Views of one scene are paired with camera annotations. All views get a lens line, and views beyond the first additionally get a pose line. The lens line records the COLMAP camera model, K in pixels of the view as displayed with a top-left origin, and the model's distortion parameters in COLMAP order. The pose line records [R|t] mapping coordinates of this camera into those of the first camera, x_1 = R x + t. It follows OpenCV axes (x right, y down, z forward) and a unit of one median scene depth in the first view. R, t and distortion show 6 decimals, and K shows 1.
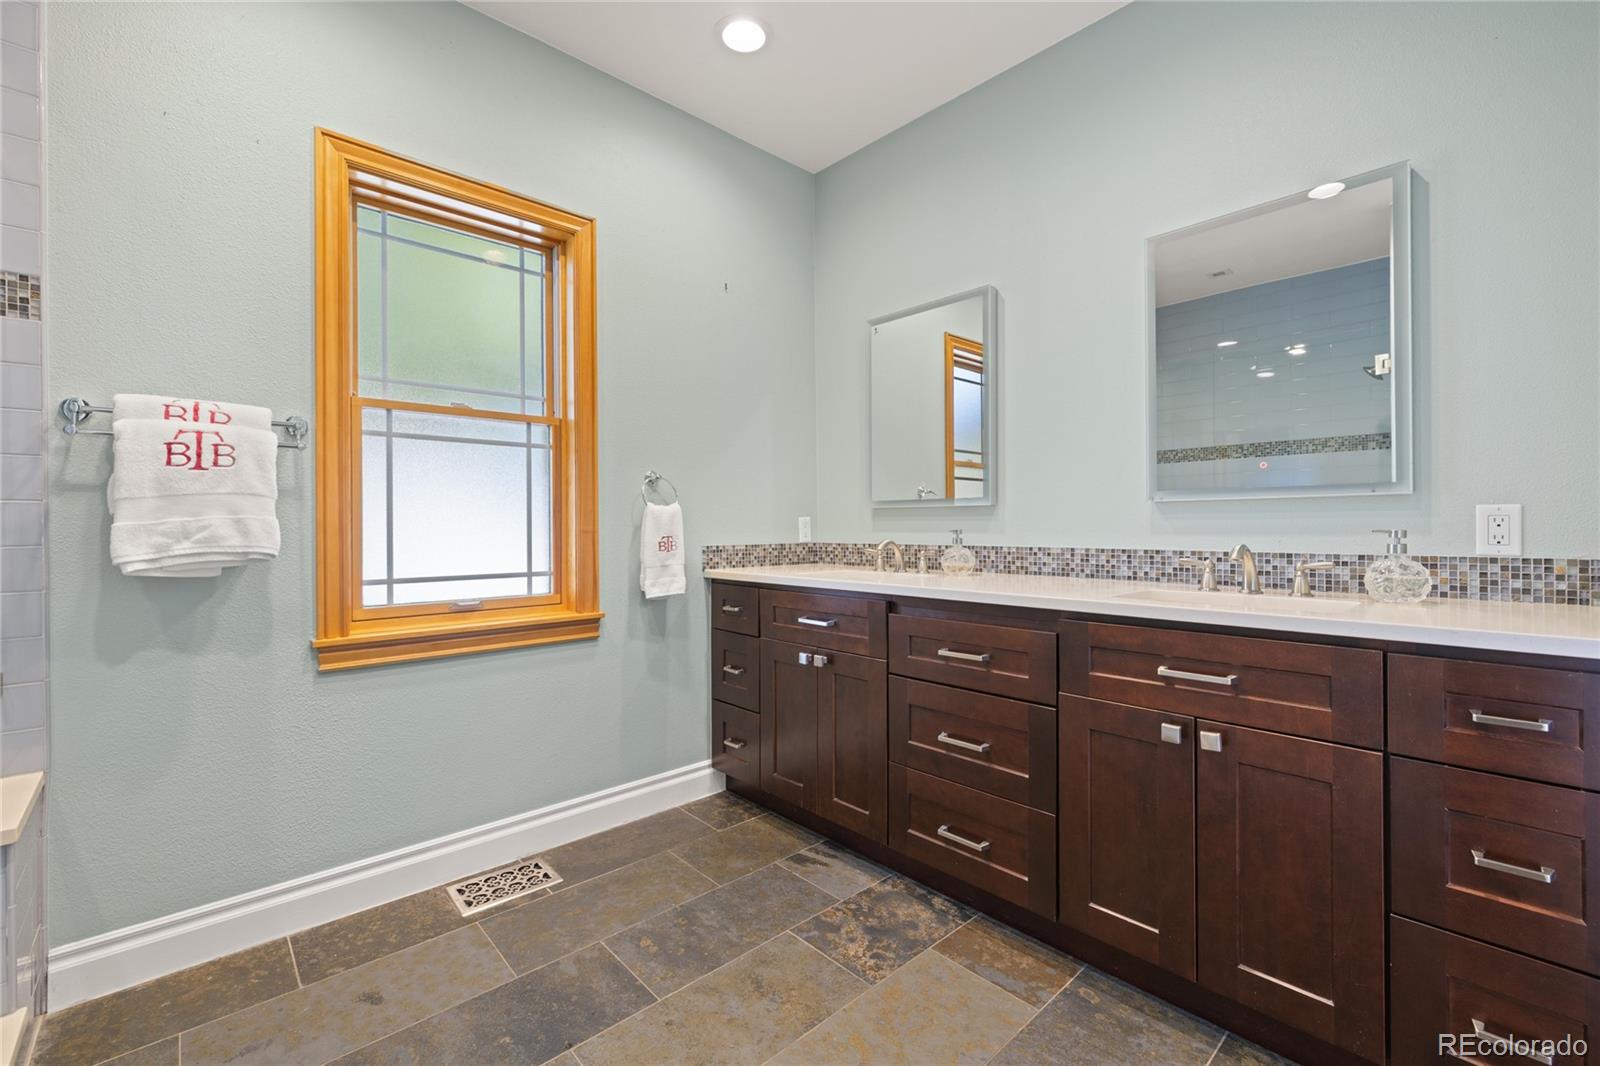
lens RADIAL K [[663.6, 0, 797.5], [0, 663.6, 531.8], [0, 0, 1]] dist [-0.000844, 0.000902]
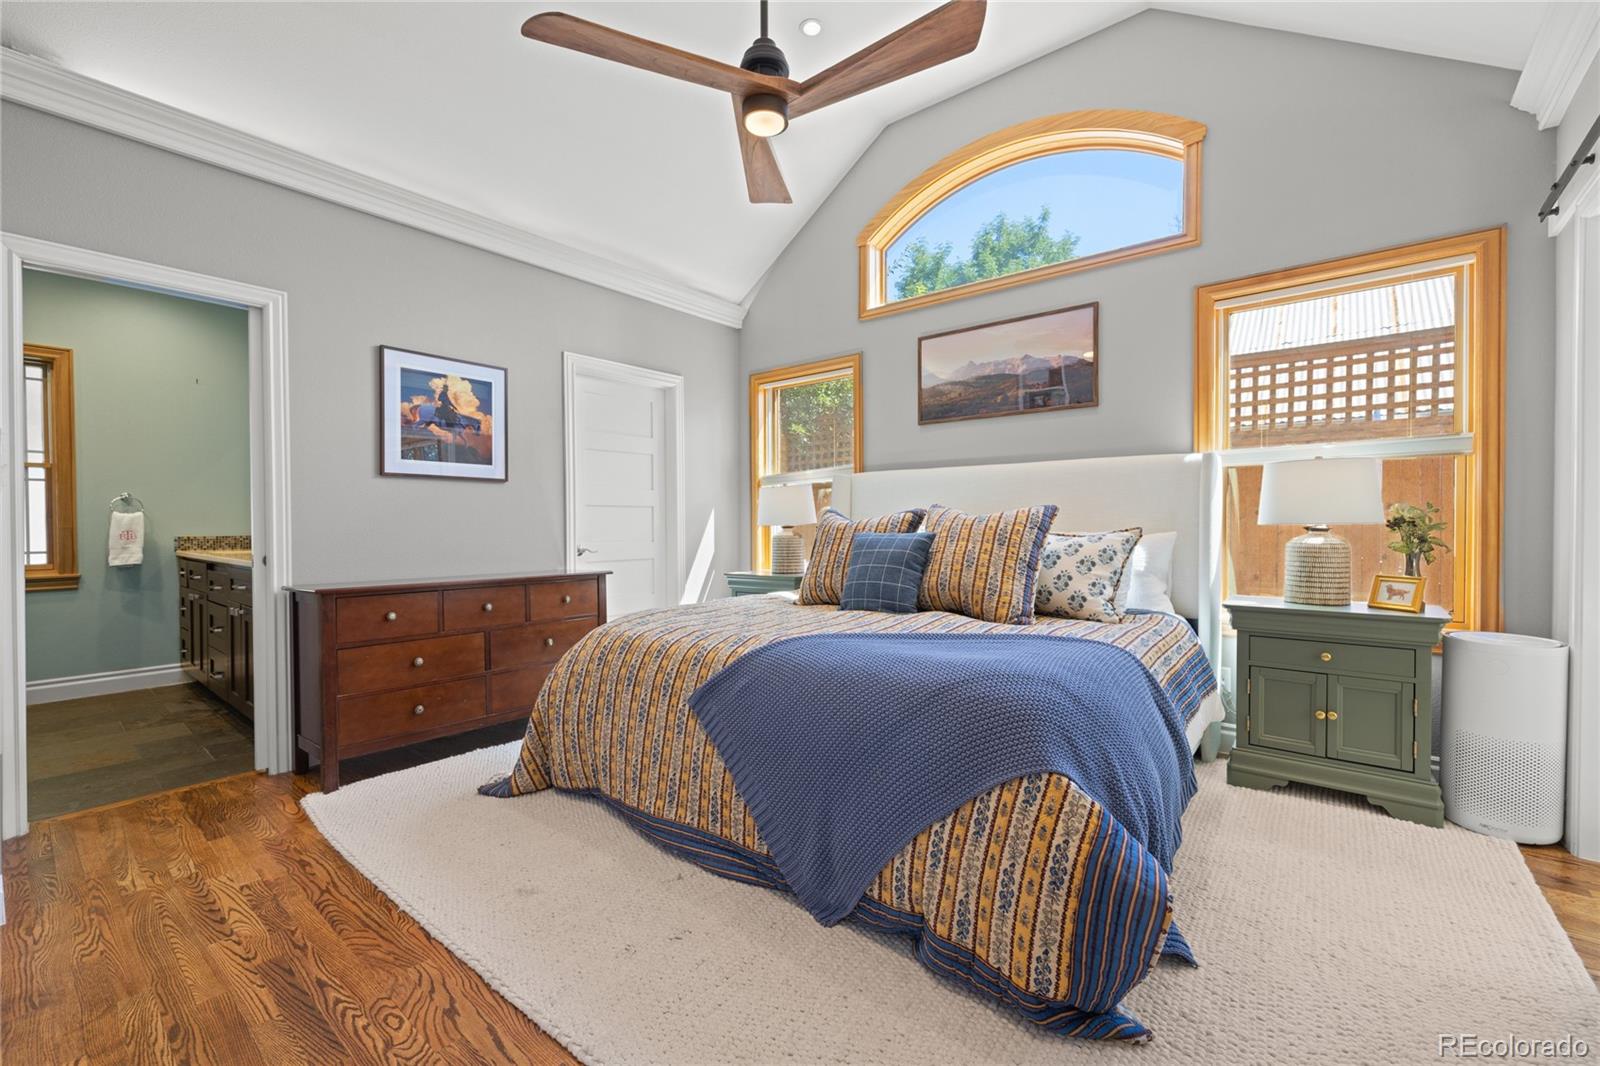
lens RADIAL K [[663.6, 0, 791.1], [0, 663.6, 530.4], [0, 0, 1]] dist [-0.000844, 0.000902]
pose [[0.990317, 0.005032, 0.138736, 1.478397], [-0.006233, 0.999947, 0.008219, -0.023630], [-0.138687, -0.009005, 0.990295, -1.116839]]
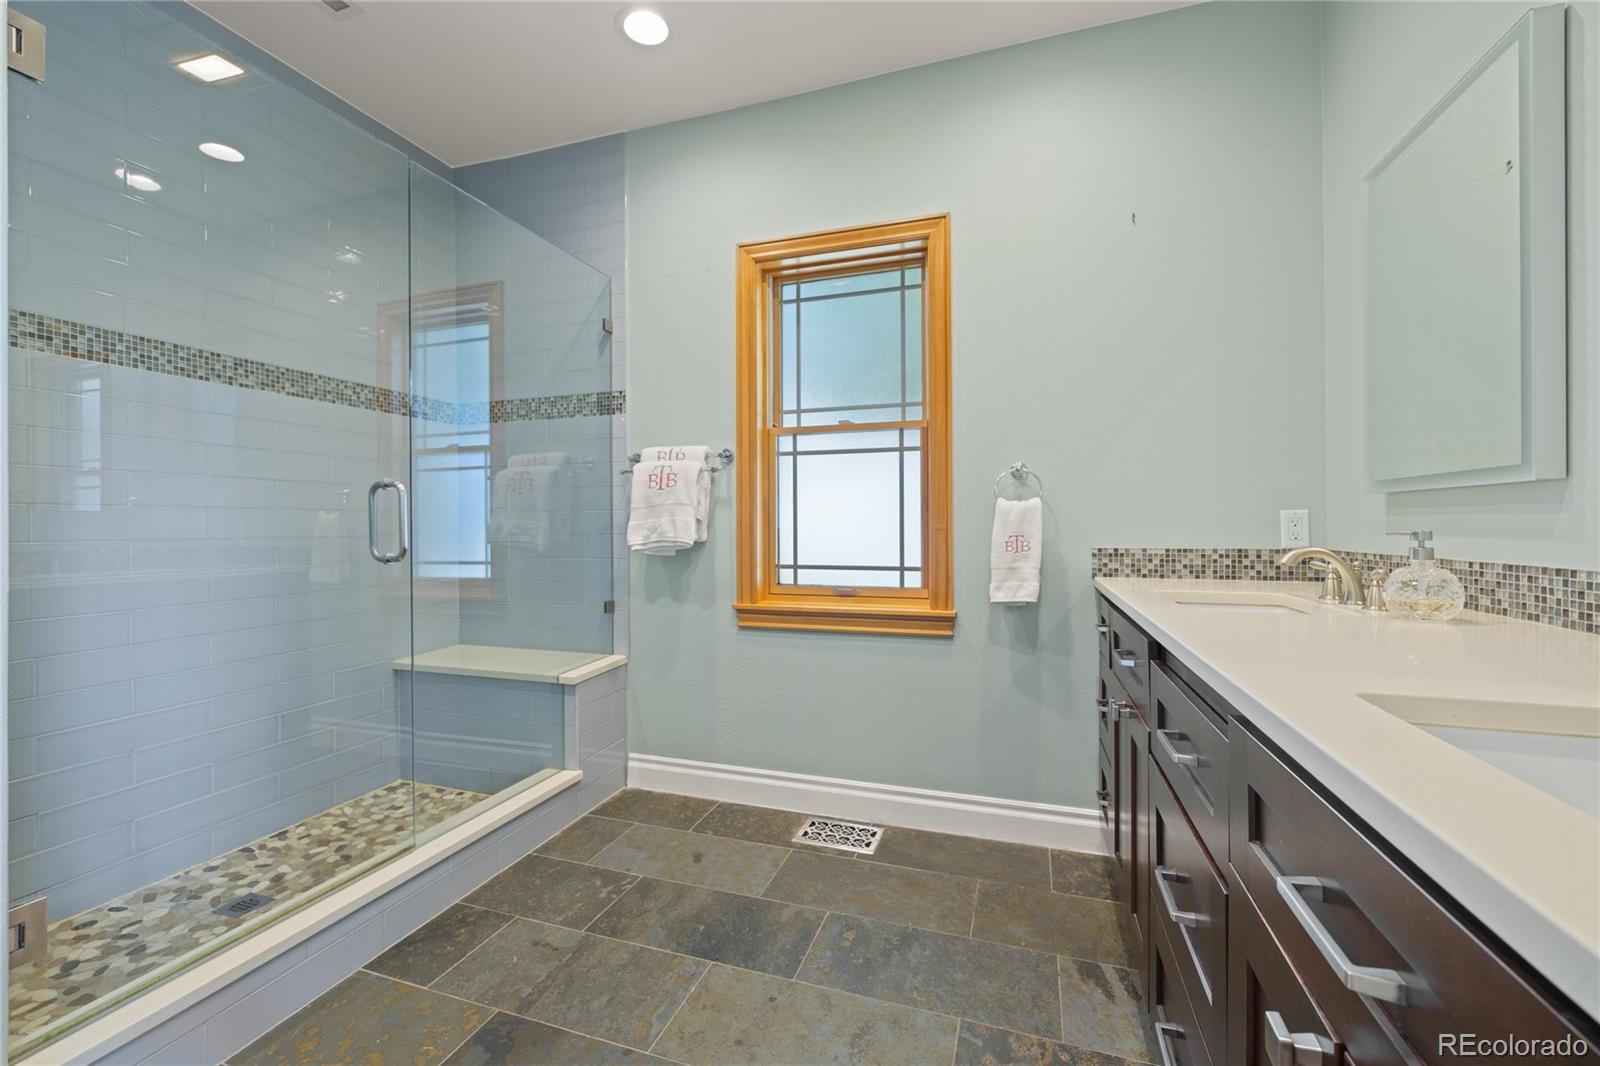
lens RADIAL K [[663.6, 0, 799.8], [0, 663.6, 529.9], [0, 0, 1]] dist [-0.000844, 0.000902]
pose [[0.488230, 0.008635, -0.872672, 0.498820], [-0.005908, 0.999961, 0.006589, -0.005403], [0.872695, 0.001939, 0.488262, 0.355843]]
